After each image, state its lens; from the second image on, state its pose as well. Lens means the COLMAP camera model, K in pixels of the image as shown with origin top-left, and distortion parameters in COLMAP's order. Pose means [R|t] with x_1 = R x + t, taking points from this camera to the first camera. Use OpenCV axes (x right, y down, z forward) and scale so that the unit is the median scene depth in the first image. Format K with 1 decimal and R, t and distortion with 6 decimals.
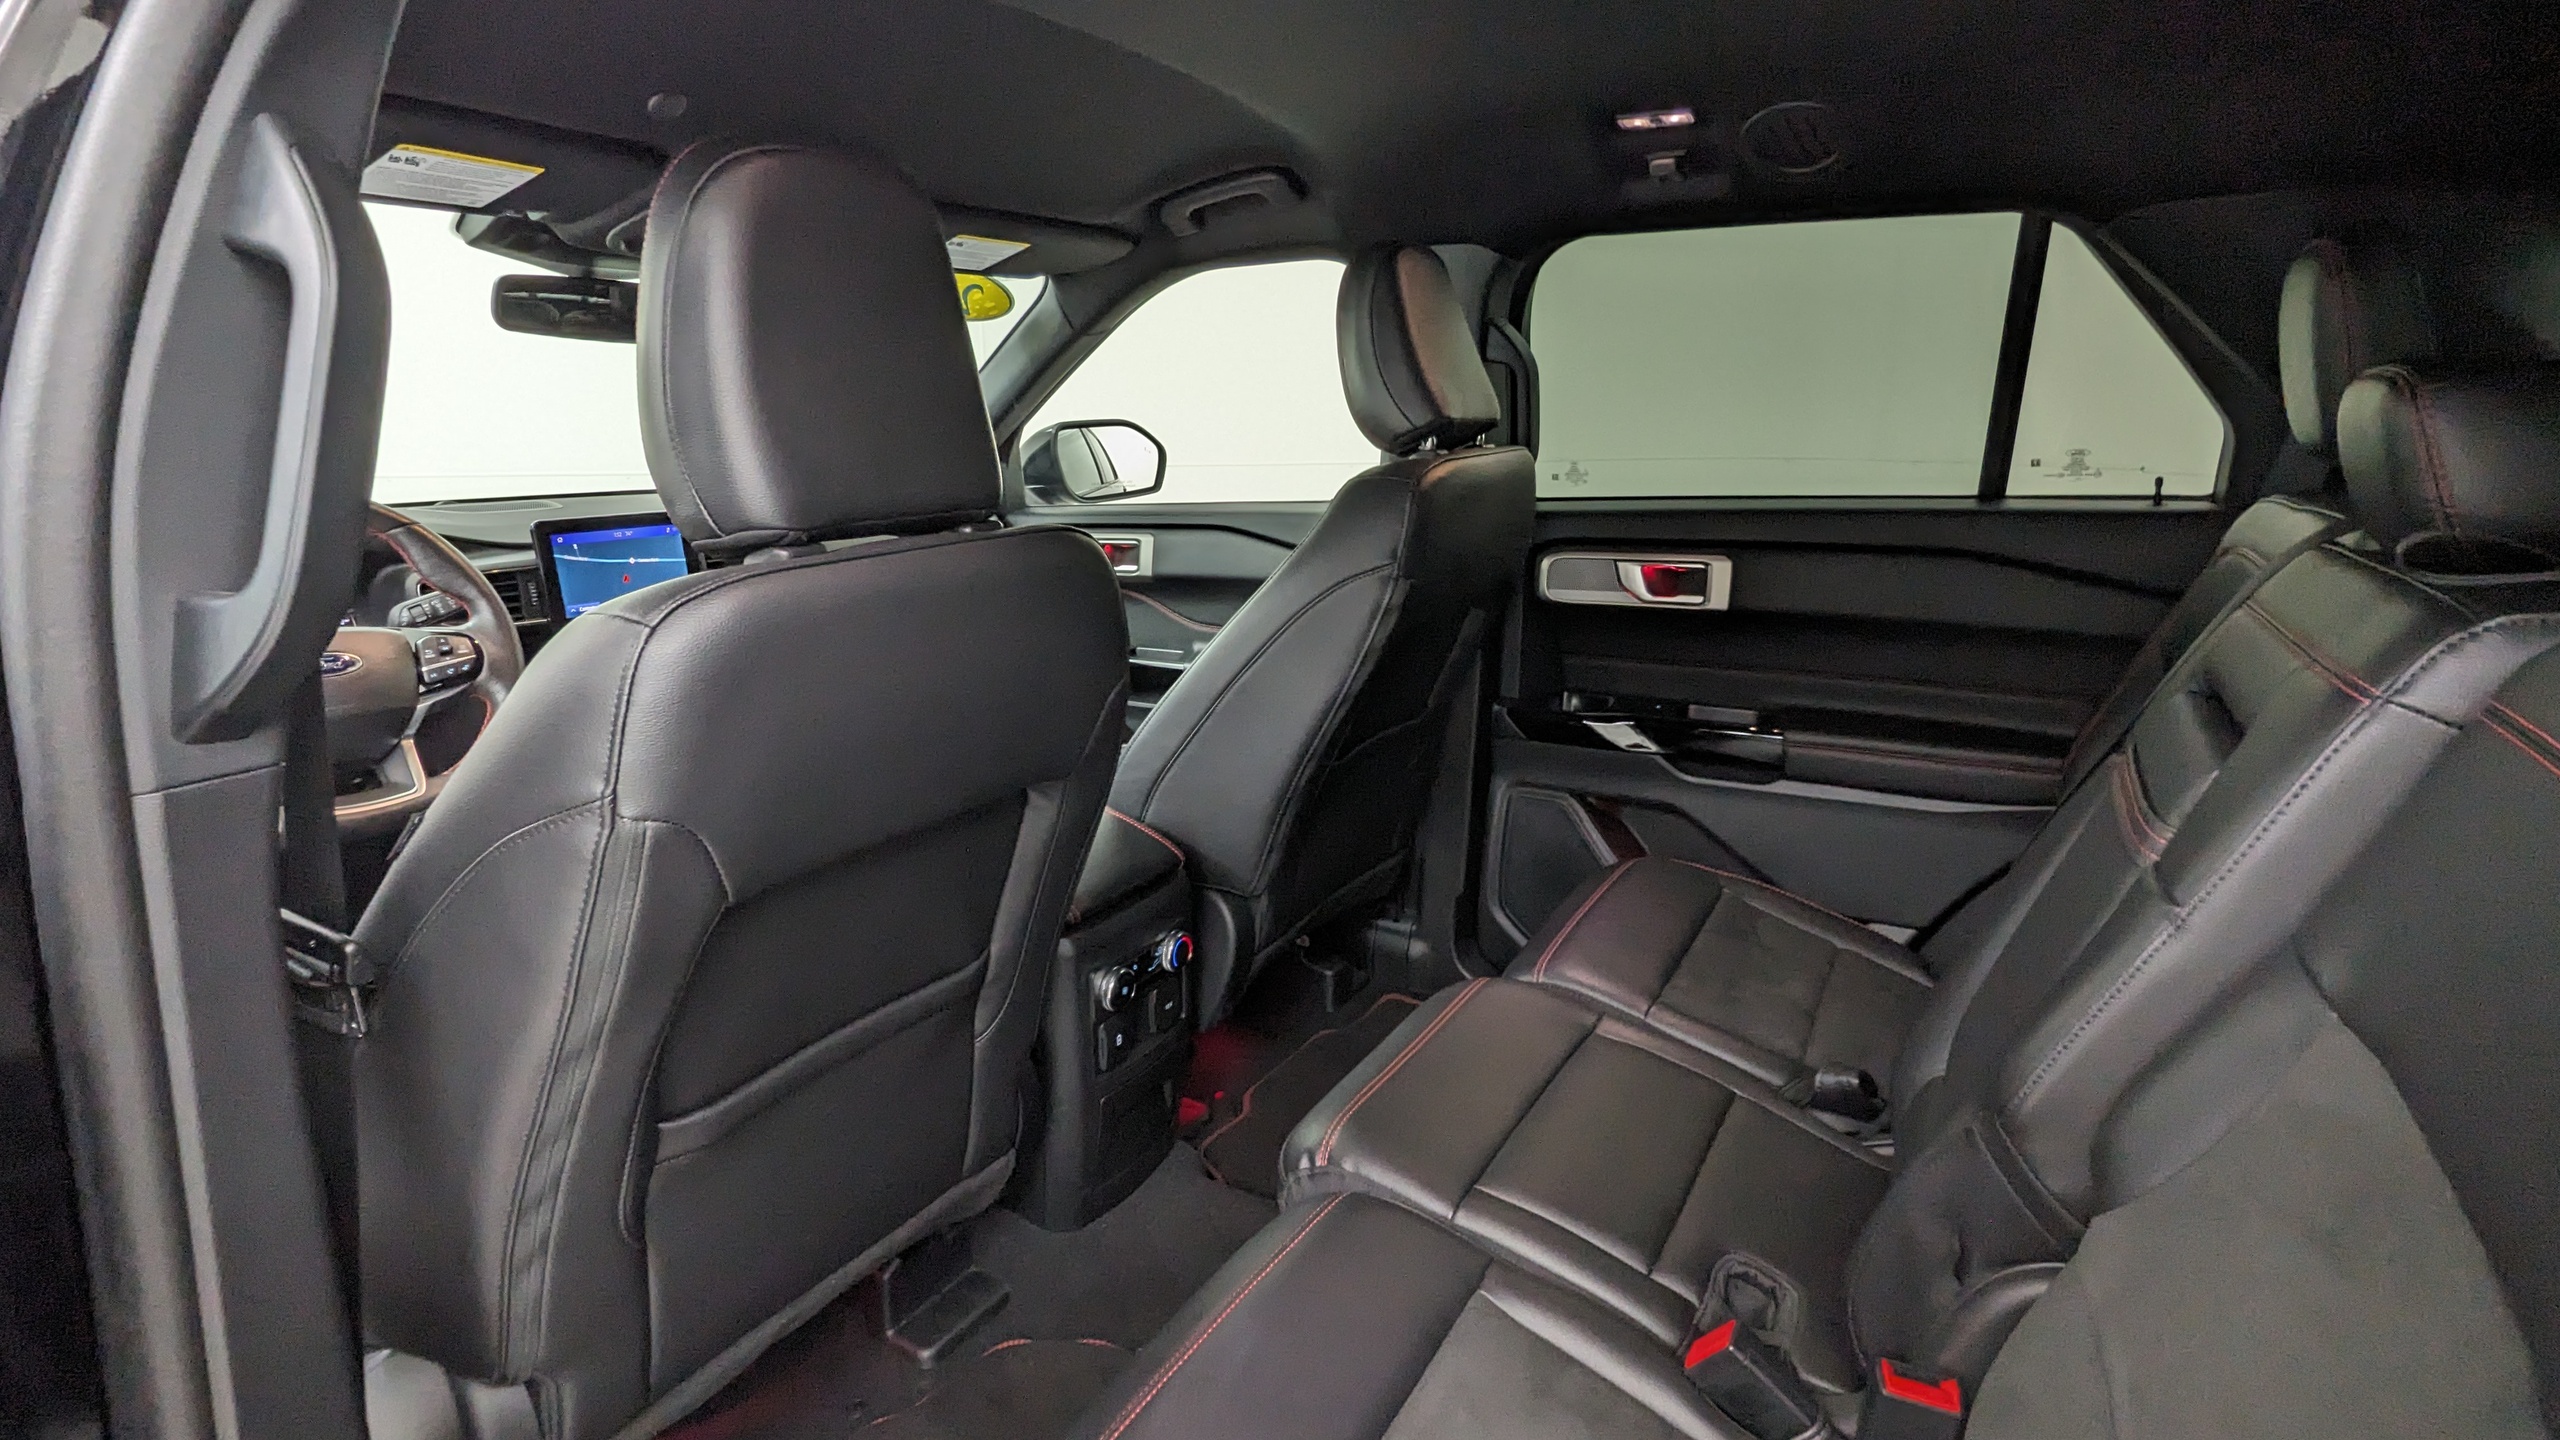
lens RADIAL K [[1229.0, 0, 1280.0], [0, 1229.0, 720.0], [0, 0, 1]] dist [-0.007694, -0.001814]
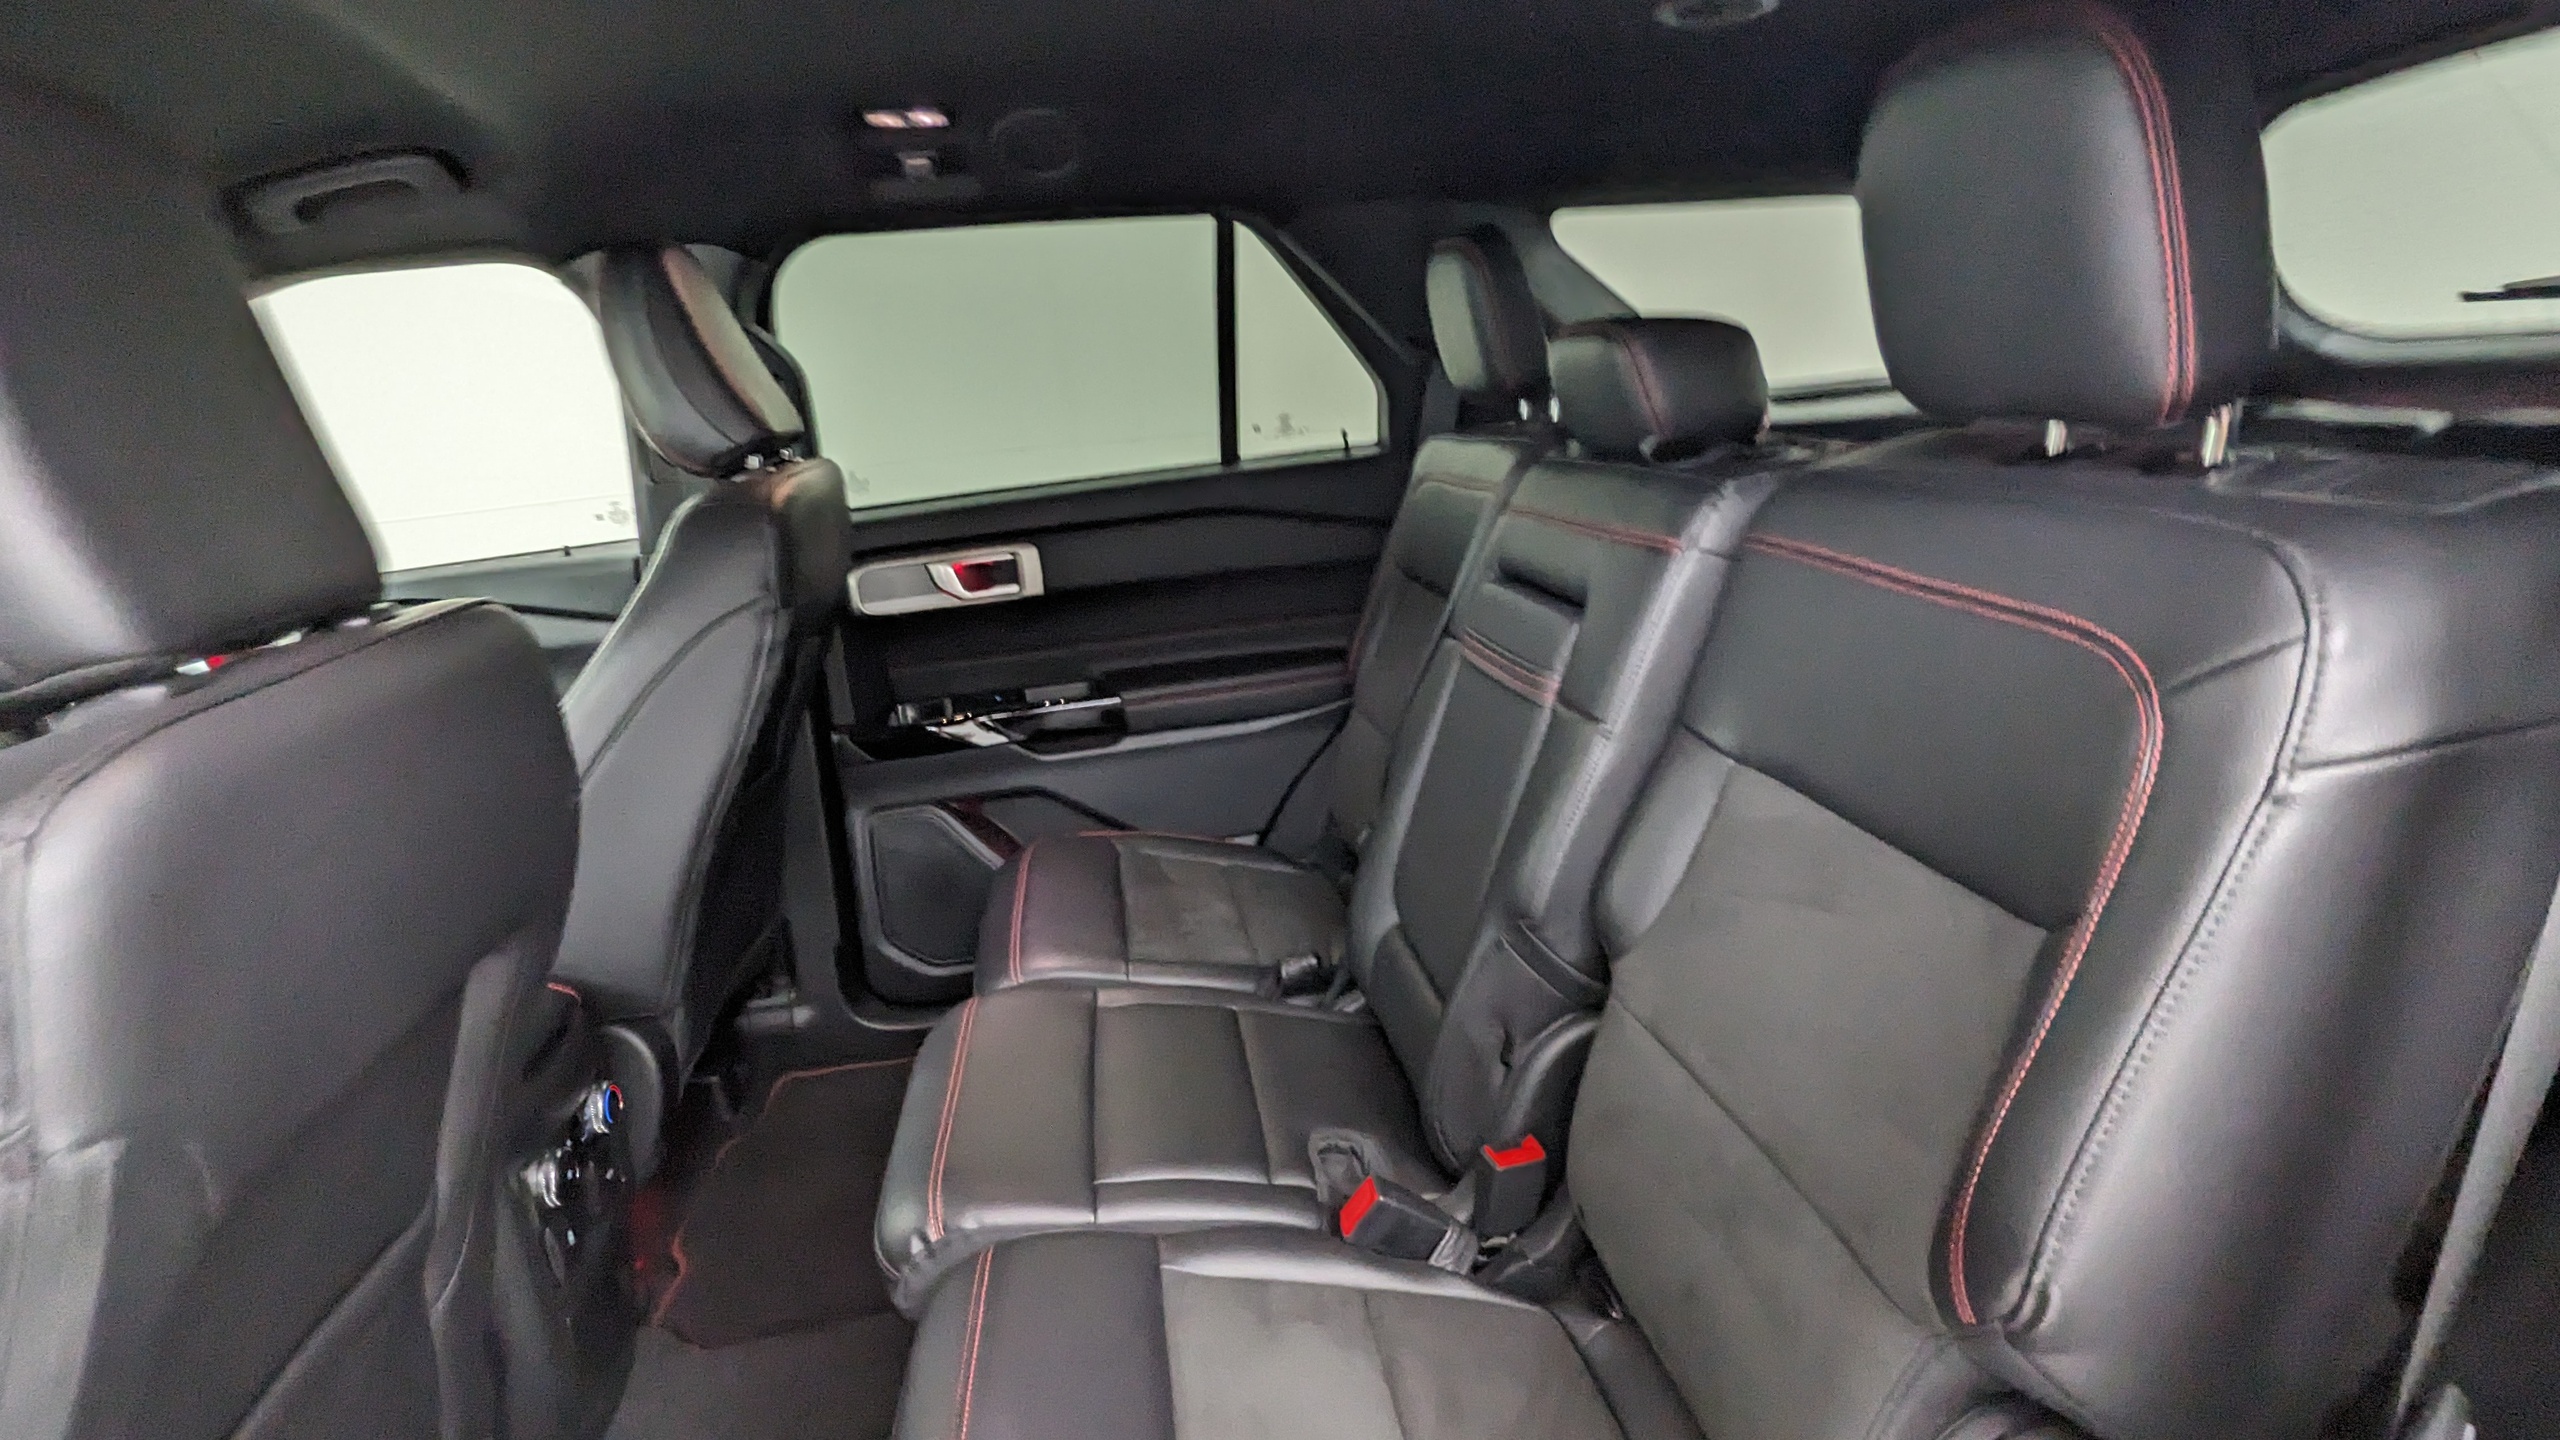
lens RADIAL K [[1234.4, 0, 1280.0], [0, 1234.4, 720.0], [0, 0, 1]] dist [0.027431, -0.038913]
pose [[0.762995, -0.225307, 0.605867, -0.174327], [0.229787, 0.970606, 0.071563, -0.015929], [-0.604182, 0.084618, 0.792341, 0.053929]]
